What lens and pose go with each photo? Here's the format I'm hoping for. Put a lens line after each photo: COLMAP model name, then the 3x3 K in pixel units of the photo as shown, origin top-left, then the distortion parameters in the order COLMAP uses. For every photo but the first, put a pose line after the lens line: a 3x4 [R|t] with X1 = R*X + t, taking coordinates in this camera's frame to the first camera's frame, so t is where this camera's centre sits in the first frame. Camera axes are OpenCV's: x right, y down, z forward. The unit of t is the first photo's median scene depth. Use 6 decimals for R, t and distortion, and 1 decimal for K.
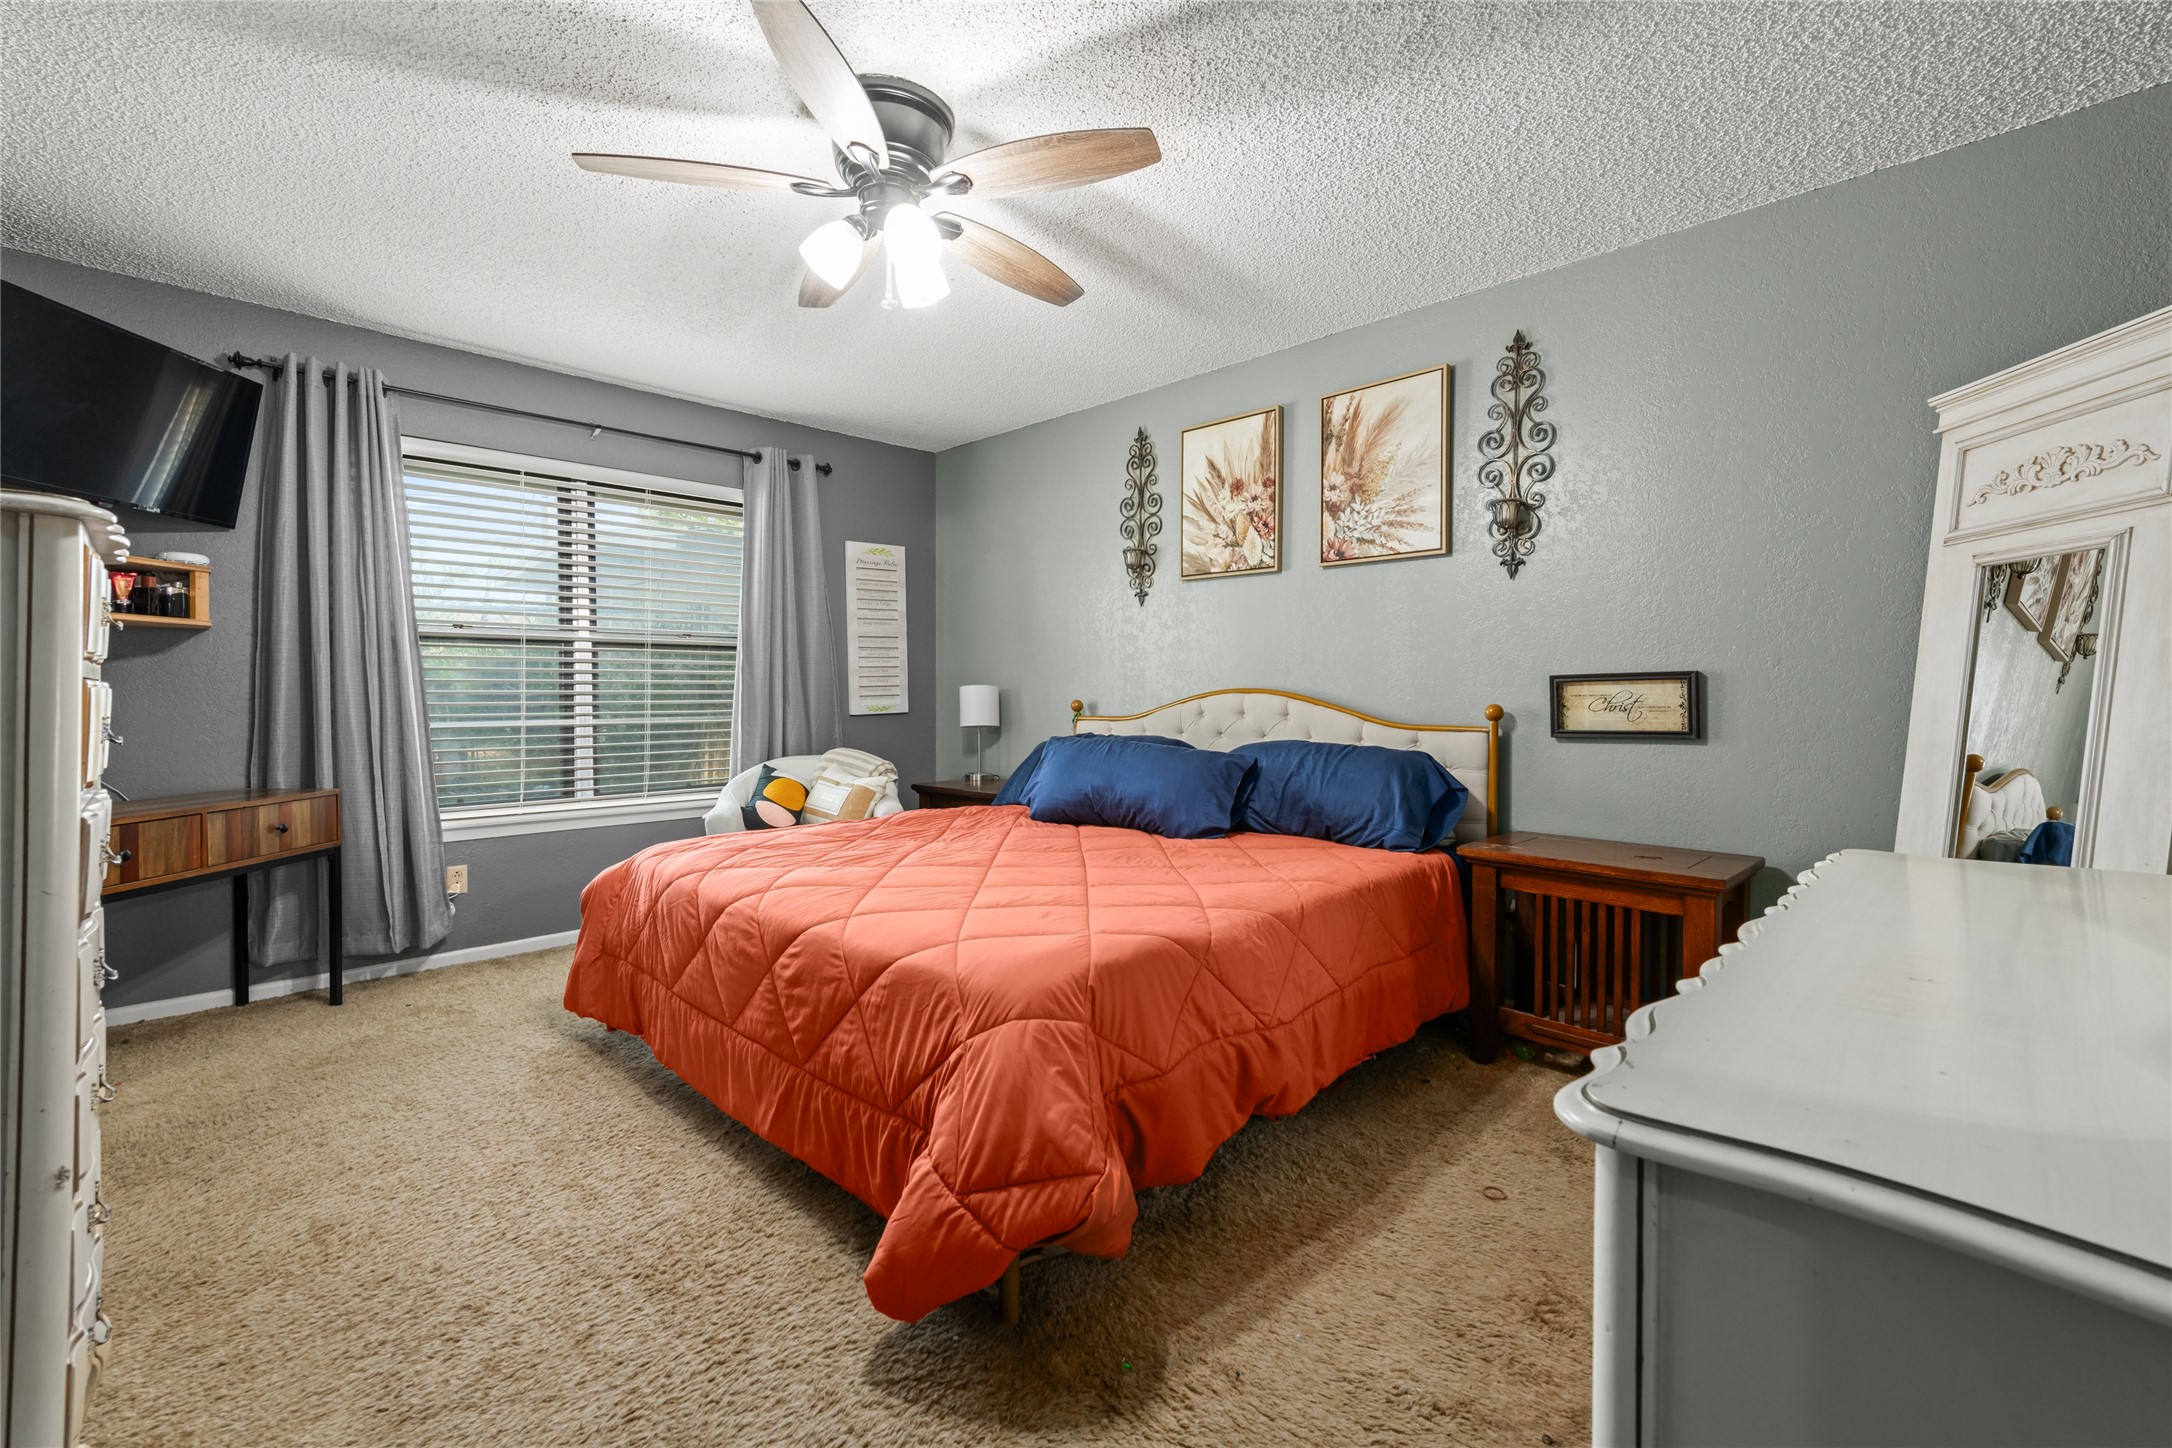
lens RADIAL K [[927.8, 0, 1095.5], [0, 927.8, 704.0], [0, 0, 1]] dist [0.008680, -0.000534]
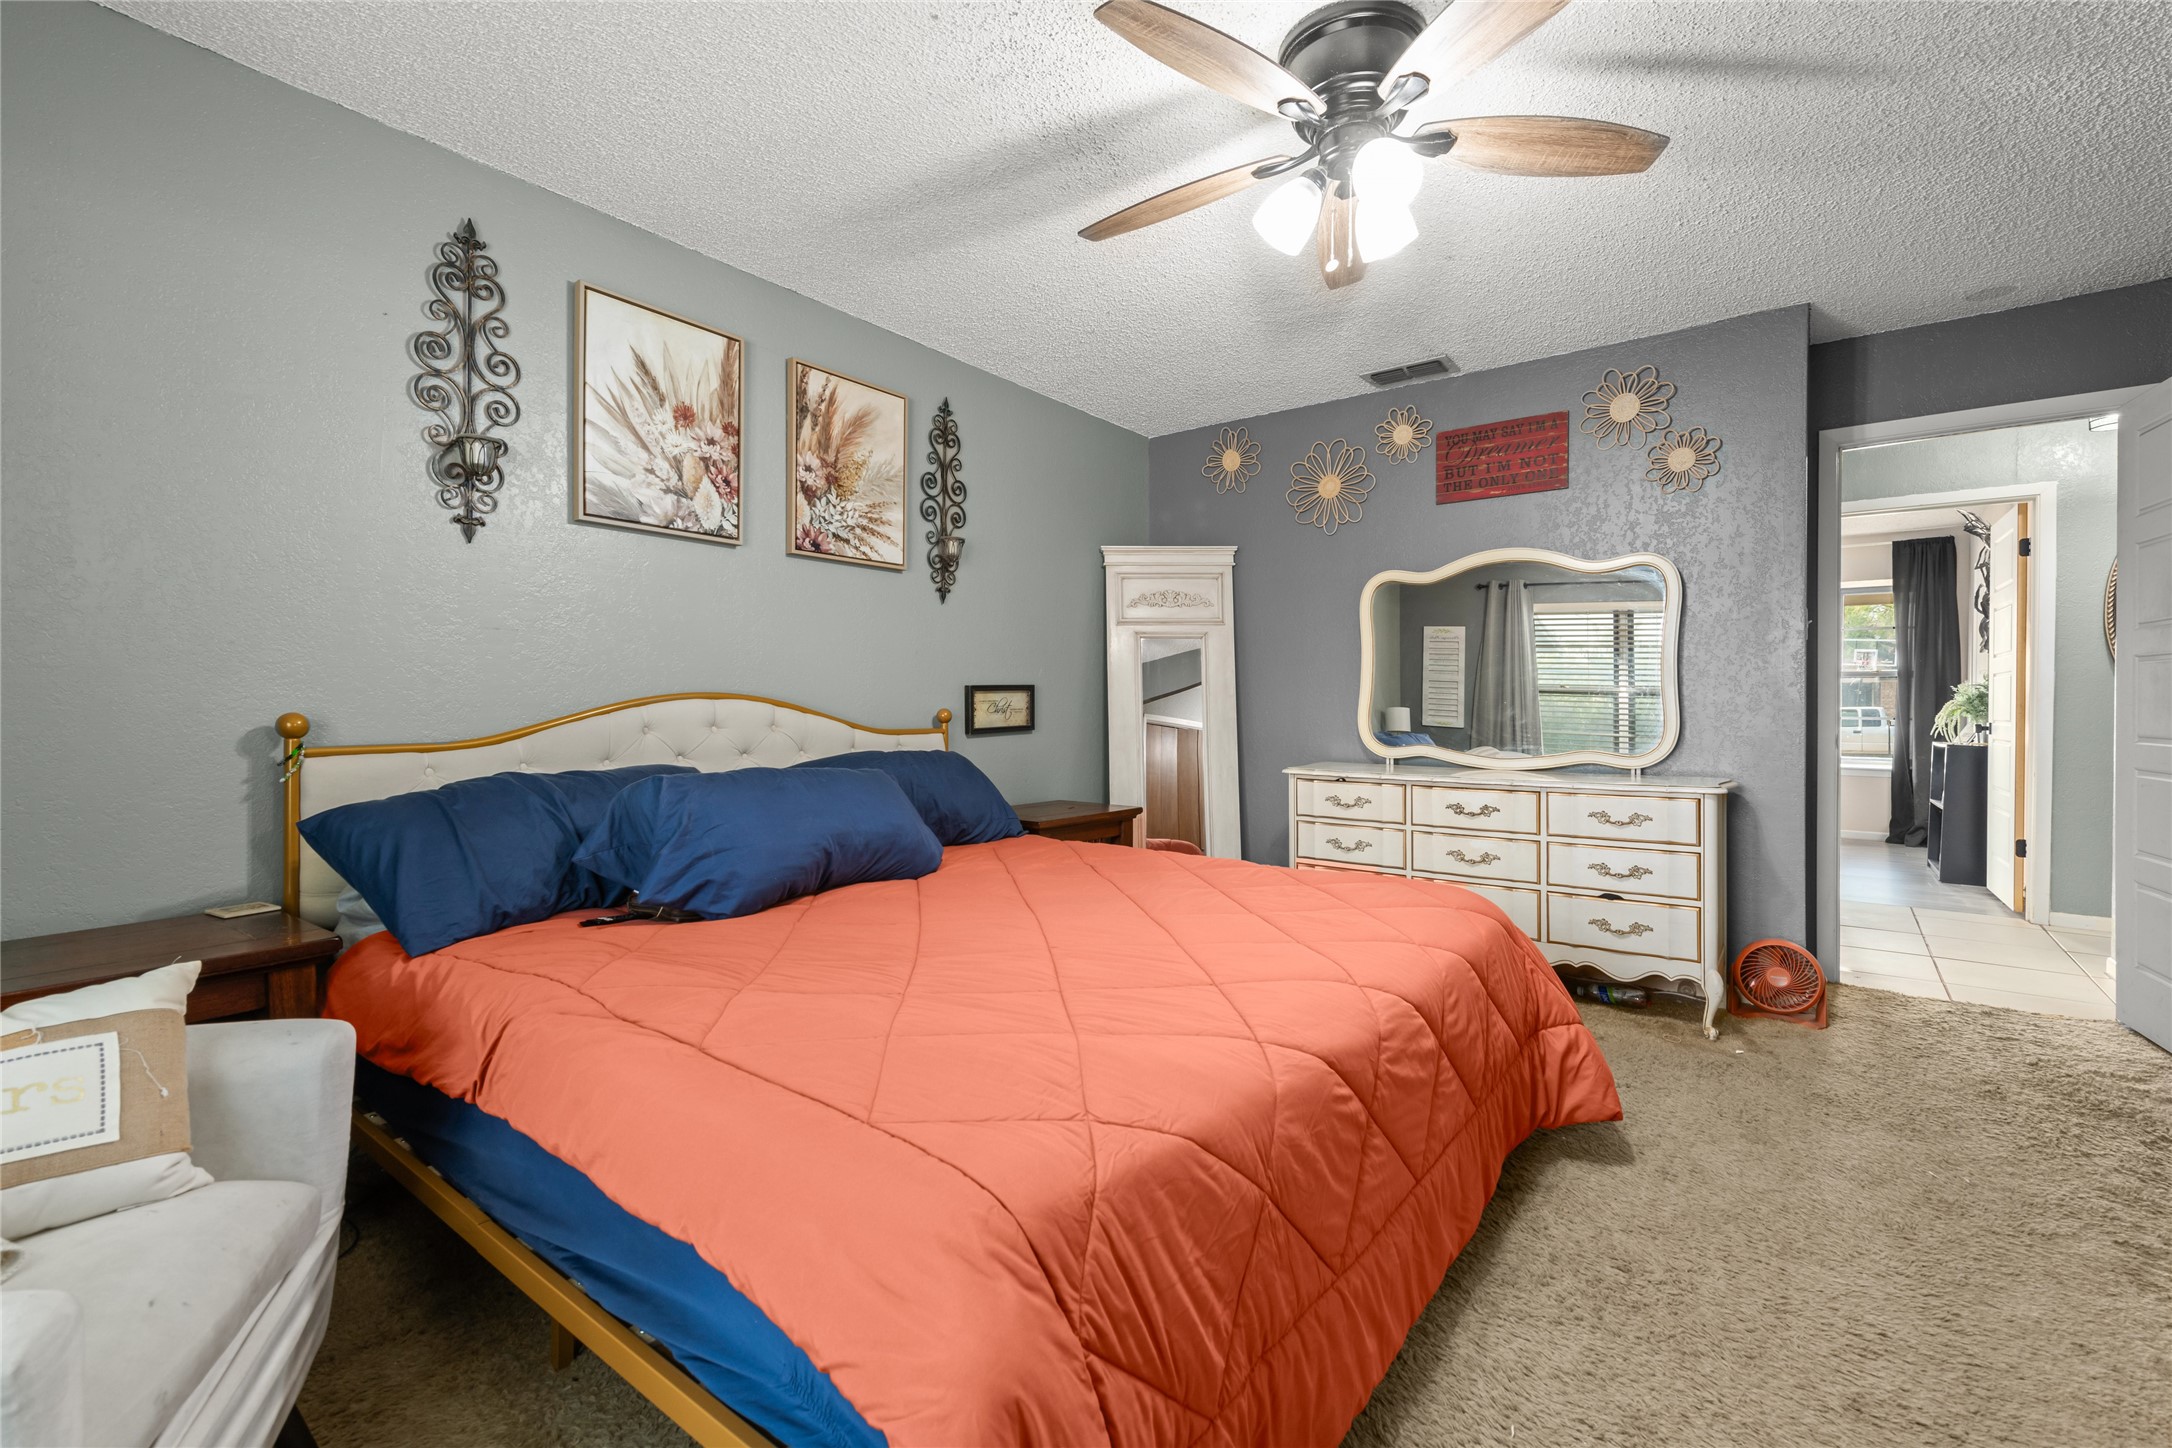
lens RADIAL K [[933.5, 0, 1094.3], [0, 933.5, 692.7], [0, 0, 1]] dist [0.019945, -0.007996]
pose [[-0.122513, -0.001405, 0.992466, -0.670269], [-0.002371, 0.999997, 0.001123, -0.019009], [-0.992464, -0.002216, -0.122516, 0.834623]]
